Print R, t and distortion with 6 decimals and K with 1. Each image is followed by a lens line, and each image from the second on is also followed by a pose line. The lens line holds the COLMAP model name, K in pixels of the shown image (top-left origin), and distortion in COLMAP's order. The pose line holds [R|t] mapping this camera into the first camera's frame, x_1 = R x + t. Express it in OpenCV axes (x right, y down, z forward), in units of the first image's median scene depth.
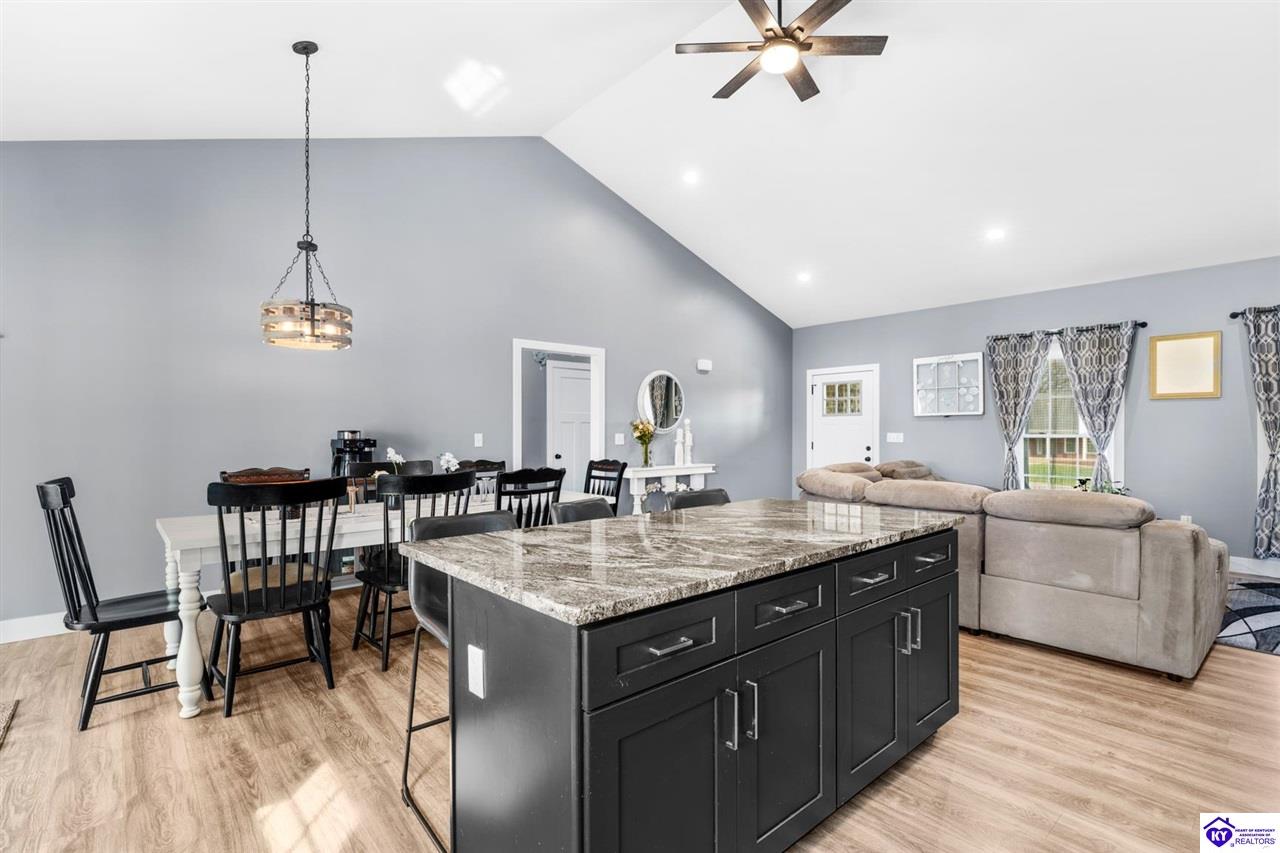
lens RADIAL K [[594.7, 0, 656.6], [0, 594.7, 426.4], [0, 0, 1]] dist [-0.001042, 0.000215]
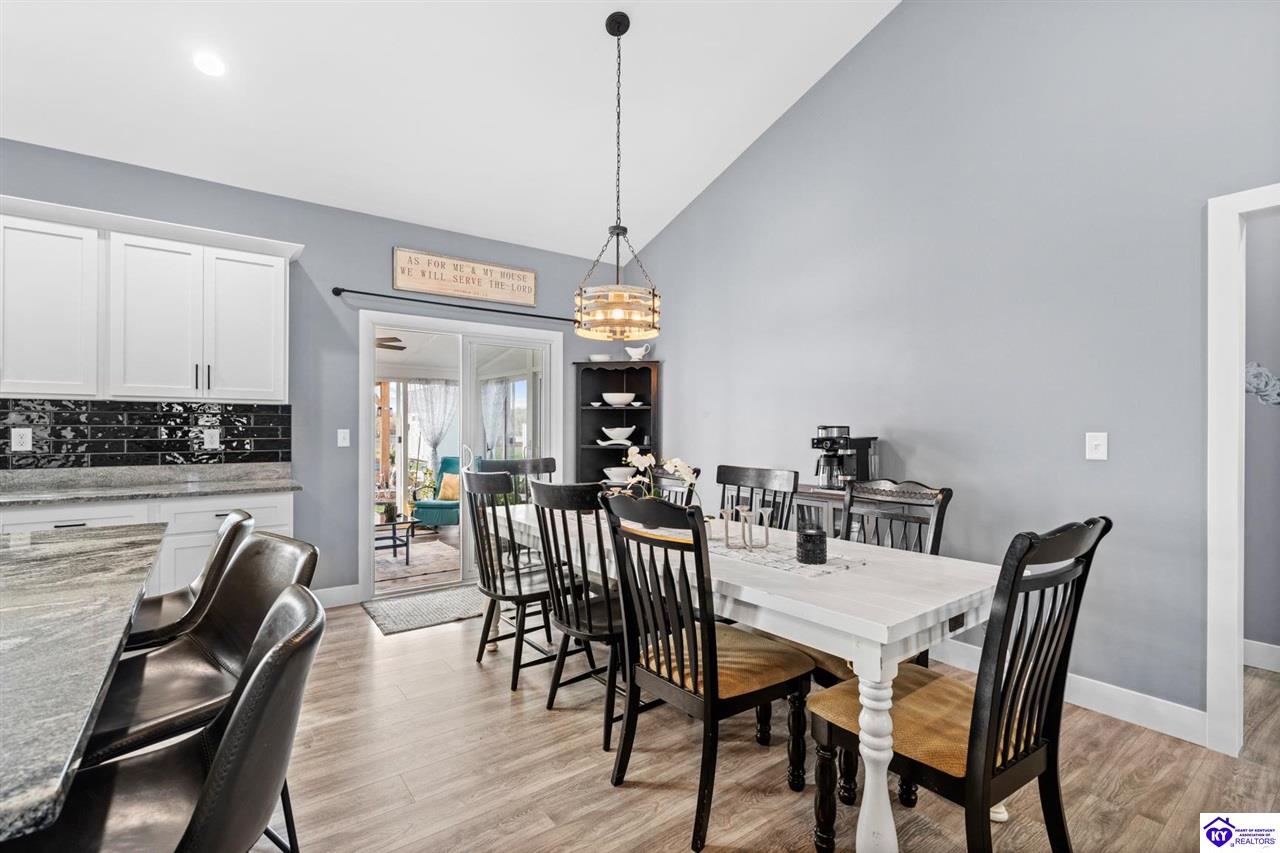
lens RADIAL K [[575.7, 0, 637.9], [0, 575.7, 426.3], [0, 0, 1]] dist [-0.000327, 0.000475]
pose [[-0.095654, -0.002914, -0.995410, 0.321628], [0.004411, 0.999985, -0.003351, 0.011386], [0.995405, -0.004712, -0.095640, 1.117361]]
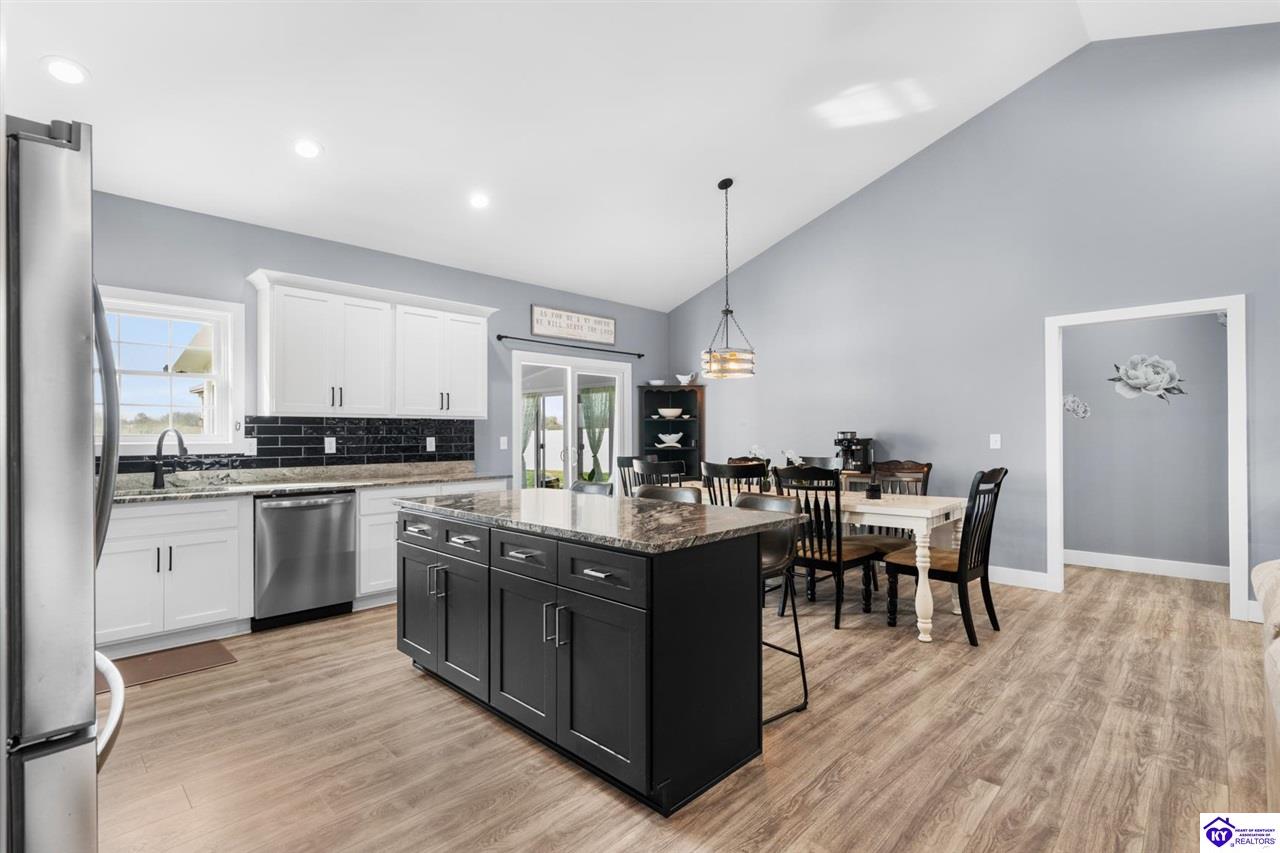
lens RADIAL K [[589.3, 0, 641.6], [0, 589.3, 429.5], [0, 0, 1]] dist [-0.001911, 0.000520]
pose [[0.061545, -0.009458, -0.998059, 0.911348], [0.012838, 0.999880, -0.008683, 0.009719], [0.998022, -0.012279, 0.061659, 0.681994]]
